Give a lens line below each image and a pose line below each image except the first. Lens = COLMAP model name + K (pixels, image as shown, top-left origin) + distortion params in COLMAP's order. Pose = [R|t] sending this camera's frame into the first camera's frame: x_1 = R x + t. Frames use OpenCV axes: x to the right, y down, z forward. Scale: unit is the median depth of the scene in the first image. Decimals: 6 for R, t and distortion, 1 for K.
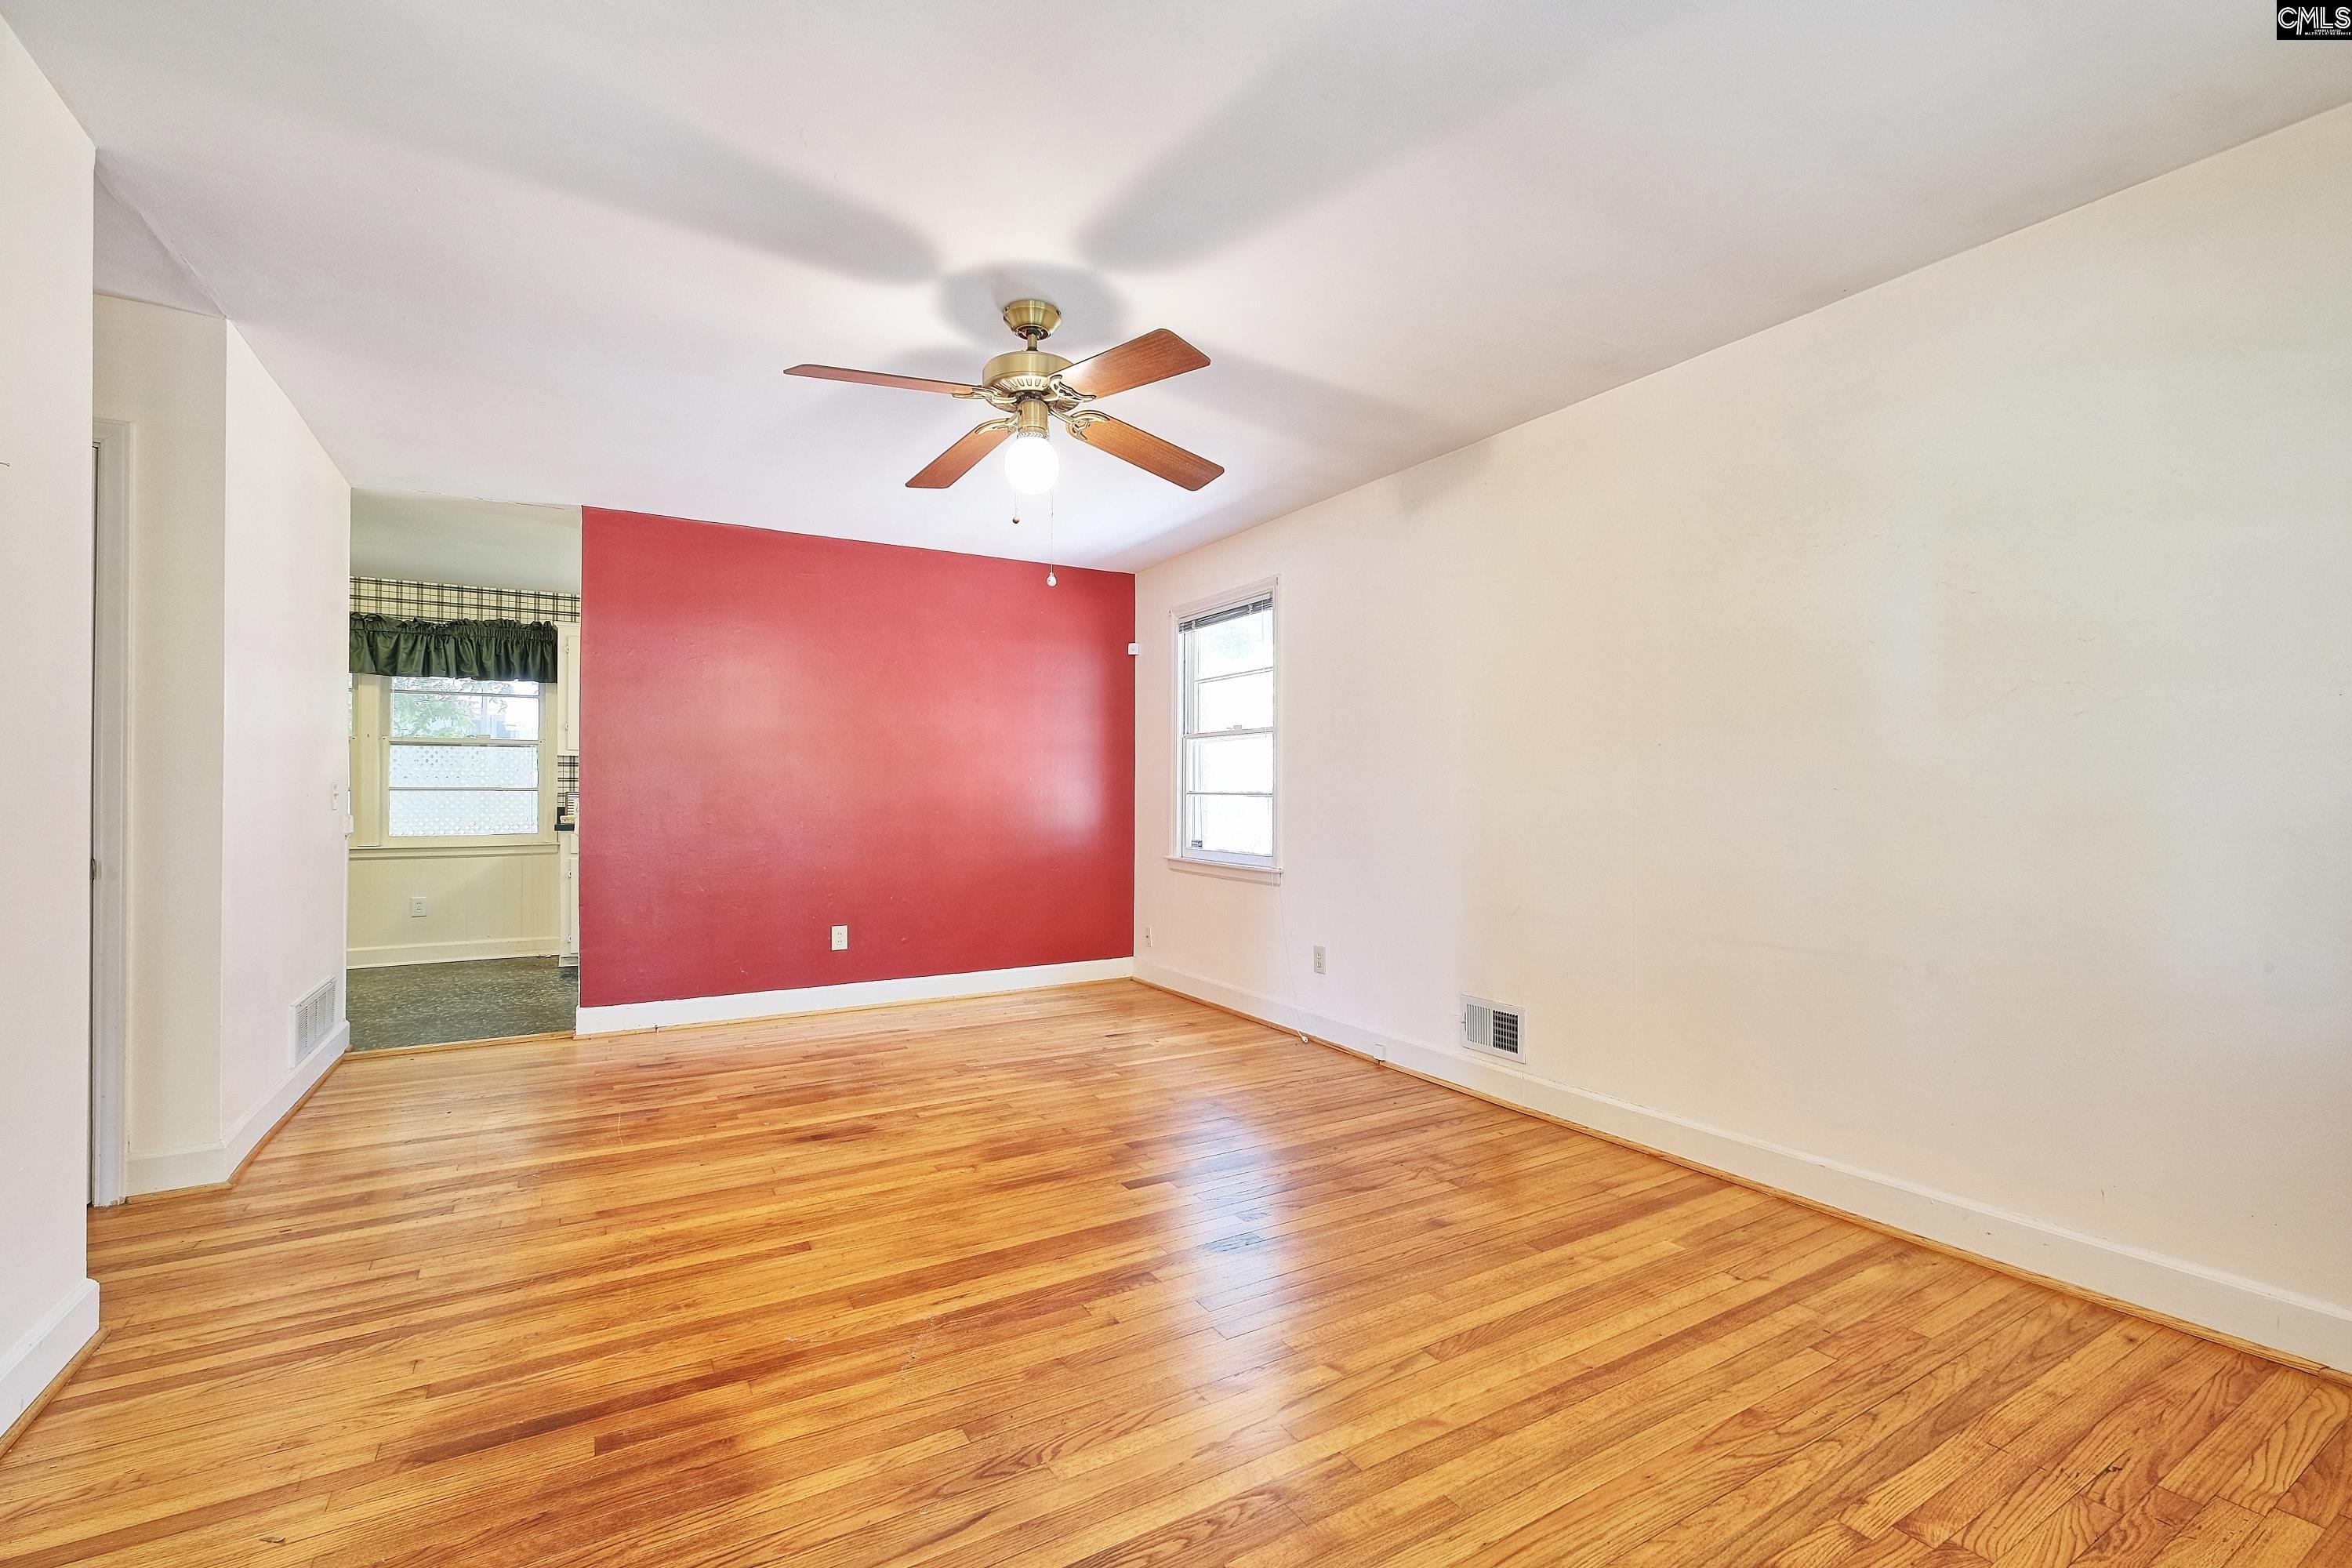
lens RADIAL K [[1017.3, 0, 1146.4], [0, 1017.3, 779.1], [0, 0, 1]] dist [-0.001030, -0.000553]
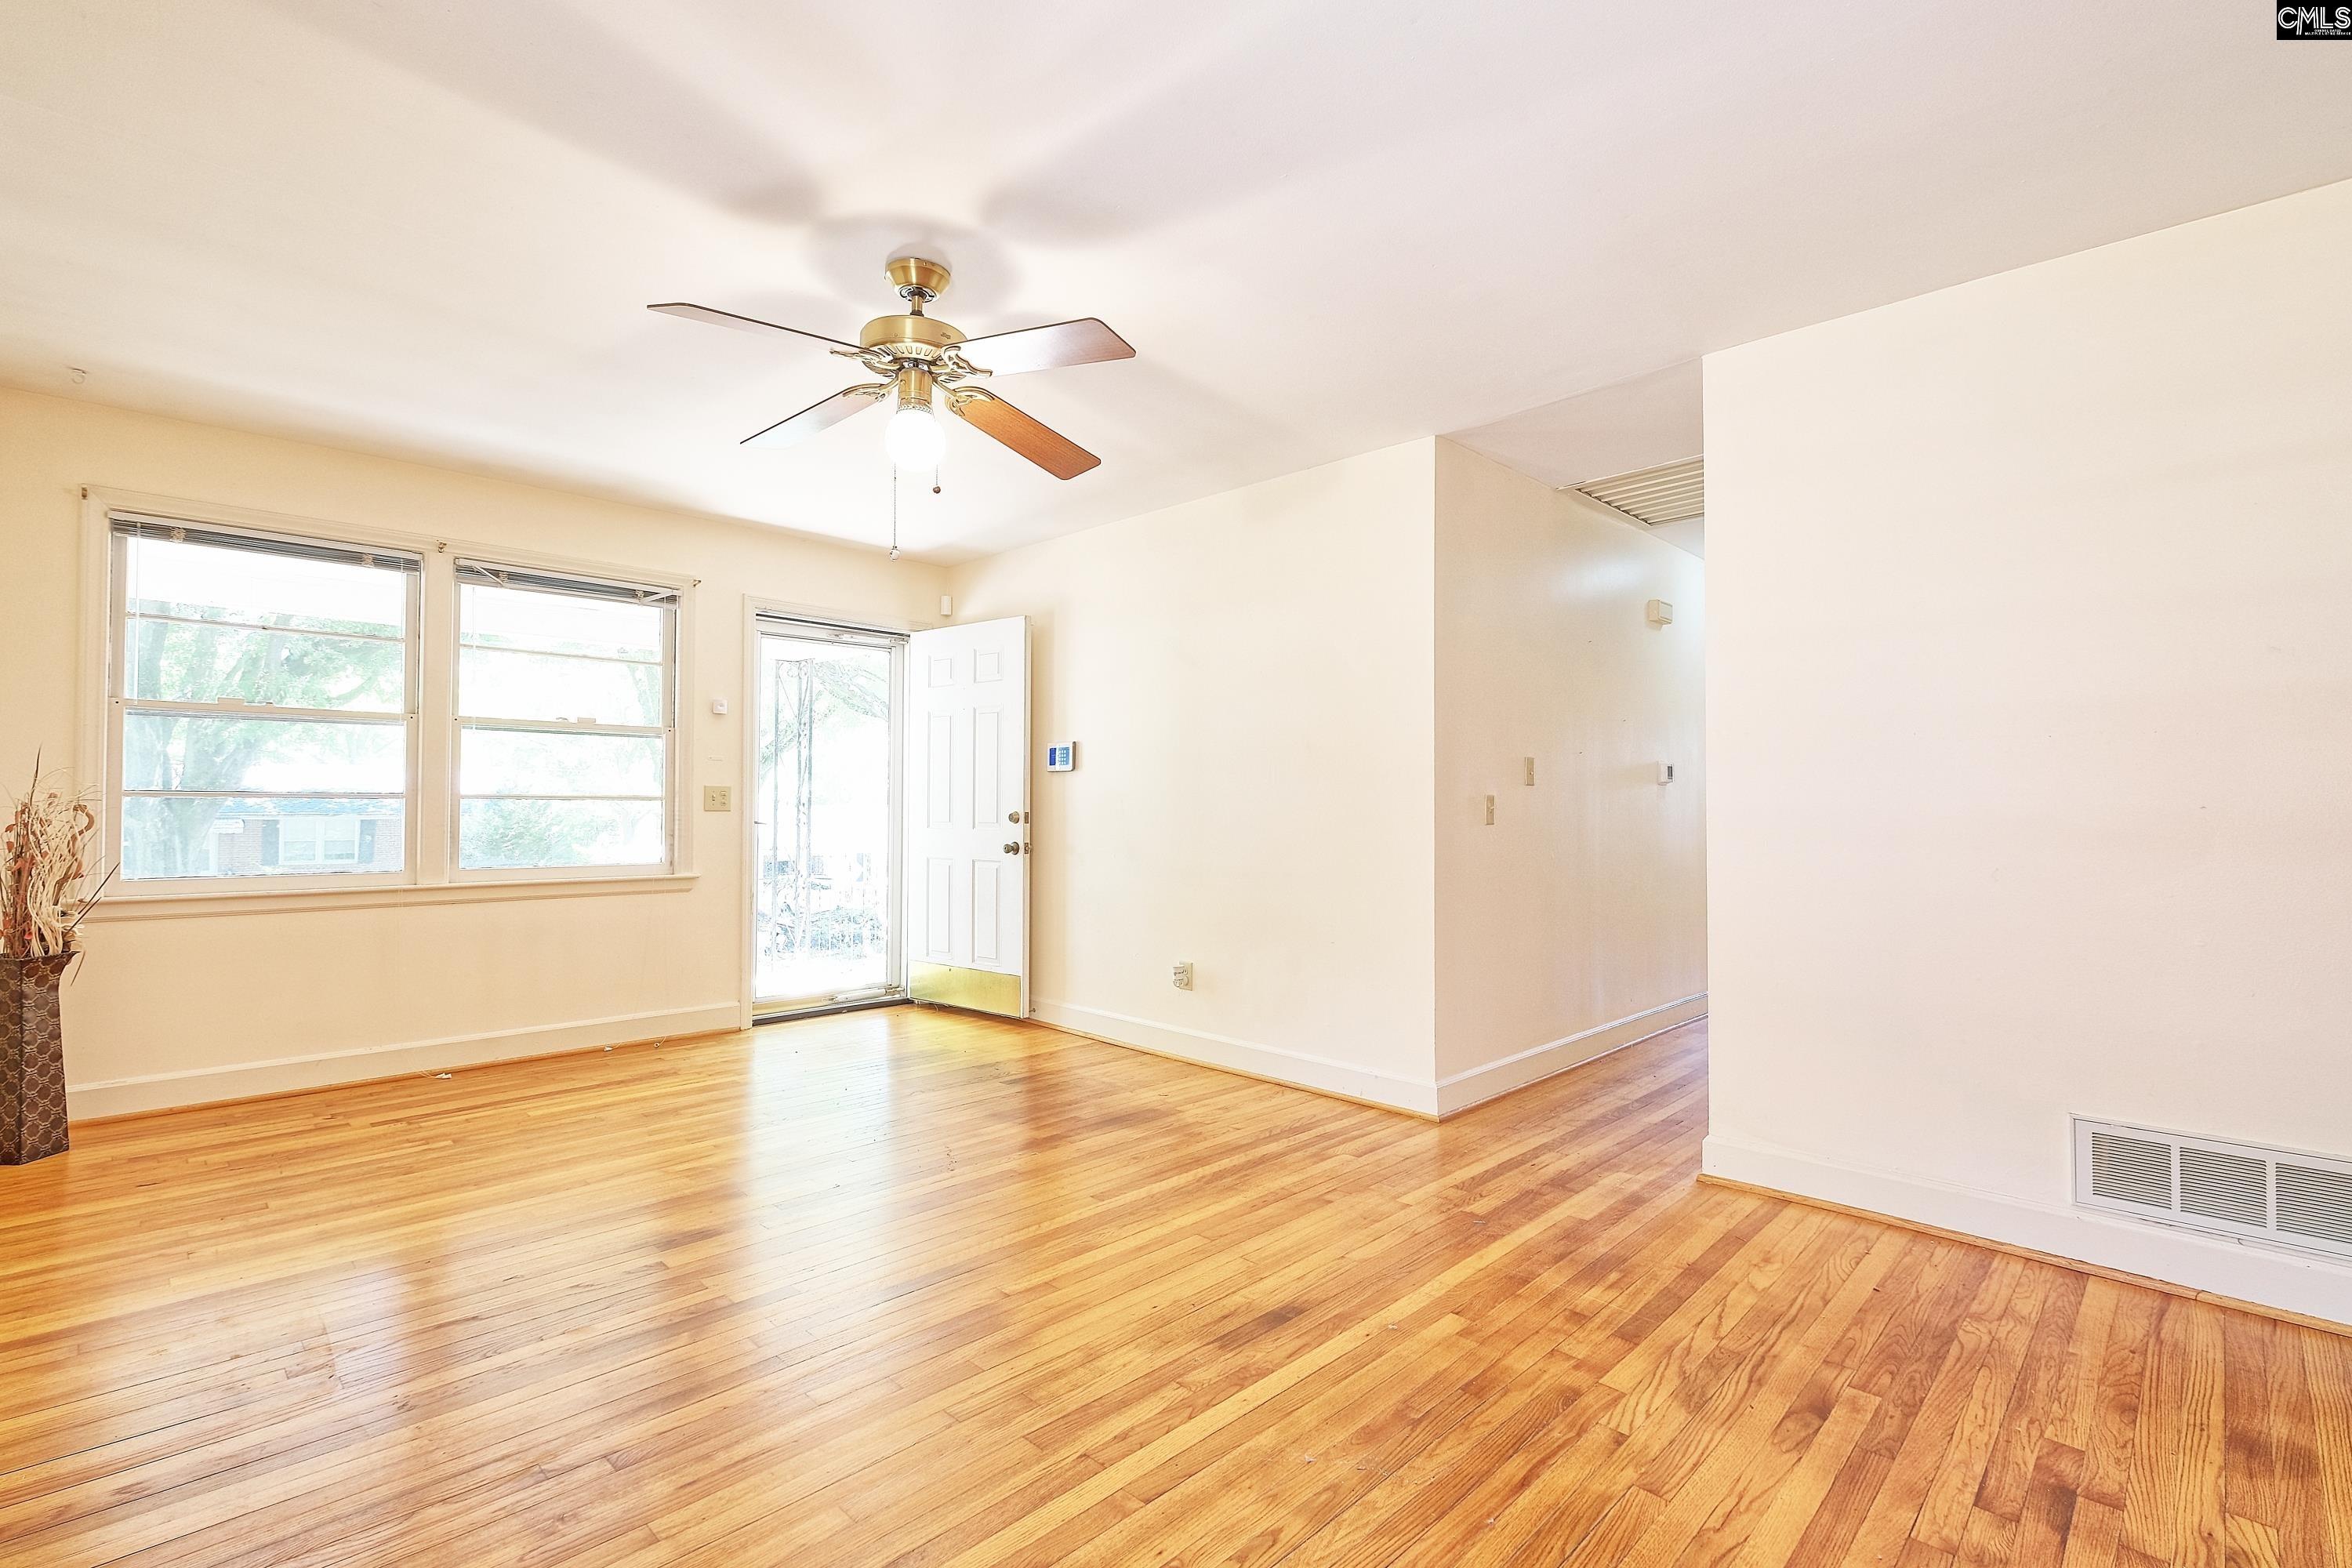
lens RADIAL K [[1059.9, 0, 1186.1], [0, 1059.9, 787.1], [0, 0, 1]] dist [-0.003361, -0.000192]
pose [[-0.957862, -0.012583, -0.286953, -0.060206], [-0.002415, 0.999357, -0.035762, 0.029957], [0.287219, -0.033562, -0.957277, 1.609373]]
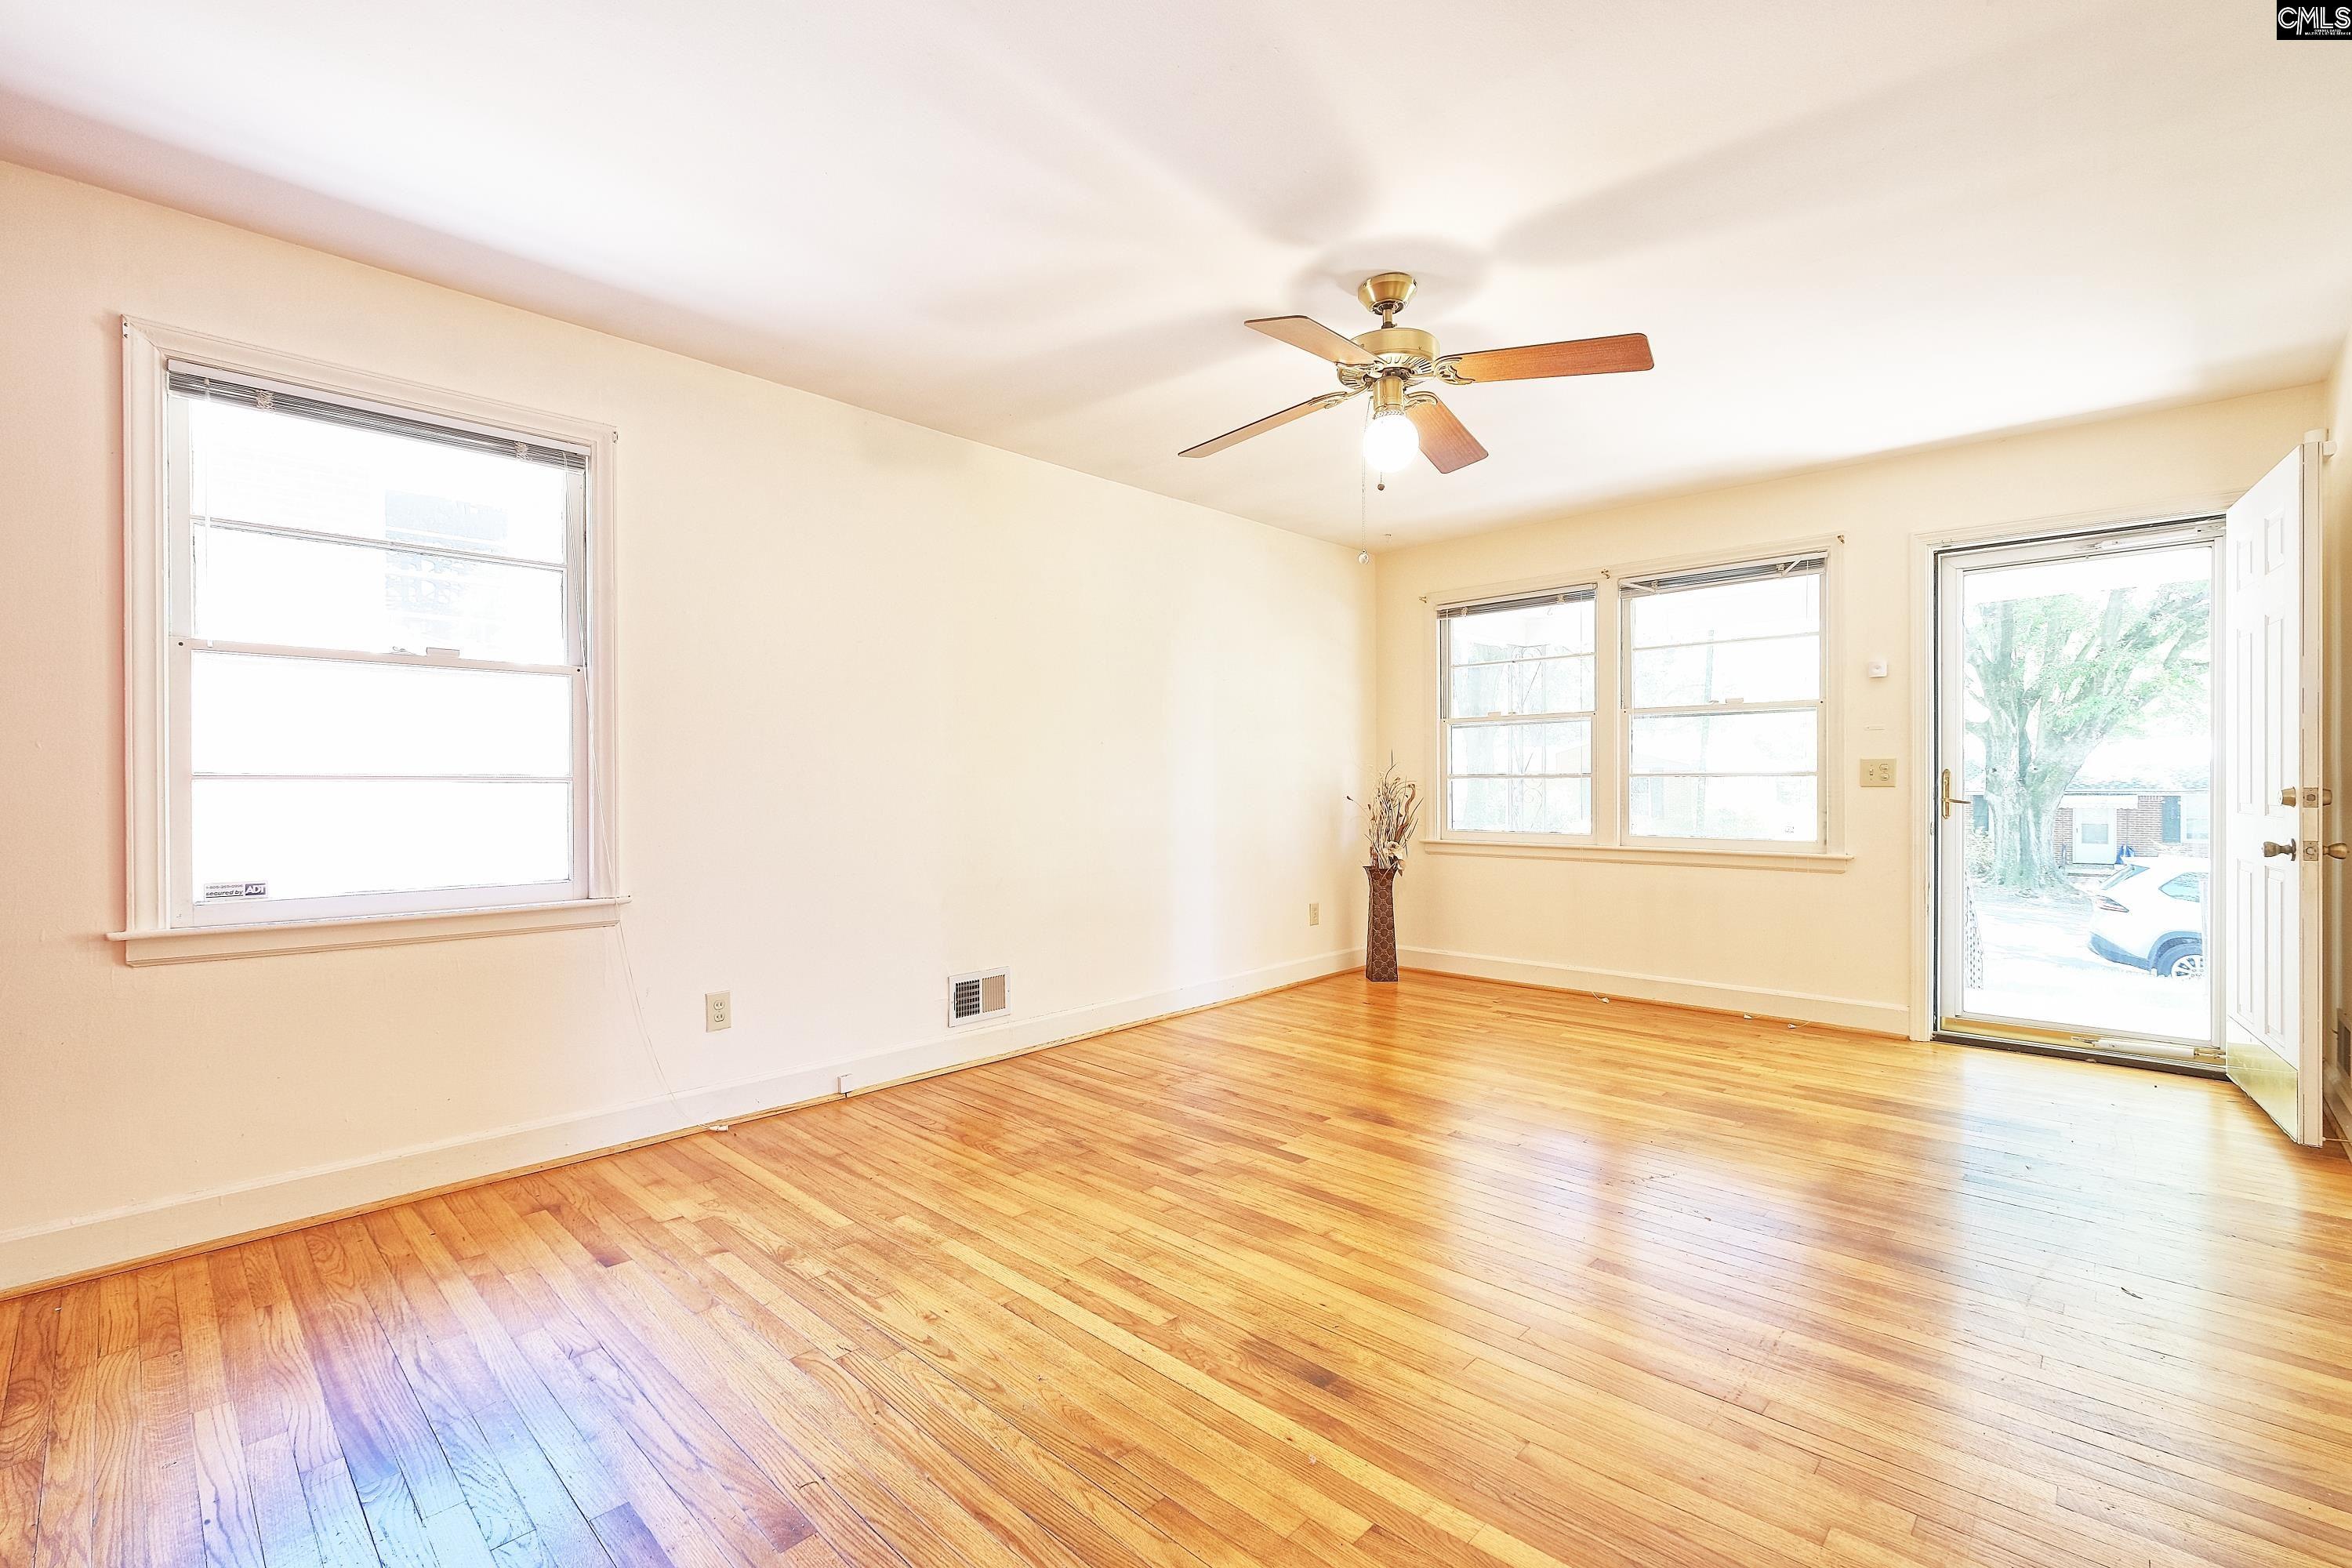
lens RADIAL K [[1027.1, 0, 1174.5], [0, 1027.1, 788.8], [0, 0, 1]] dist [-0.004154, -0.000257]
pose [[-0.297213, -0.005787, 0.954794, -0.817650], [-0.011800, 0.999928, 0.002388, 0.021776], [-0.954738, -0.010557, -0.297260, 1.217051]]
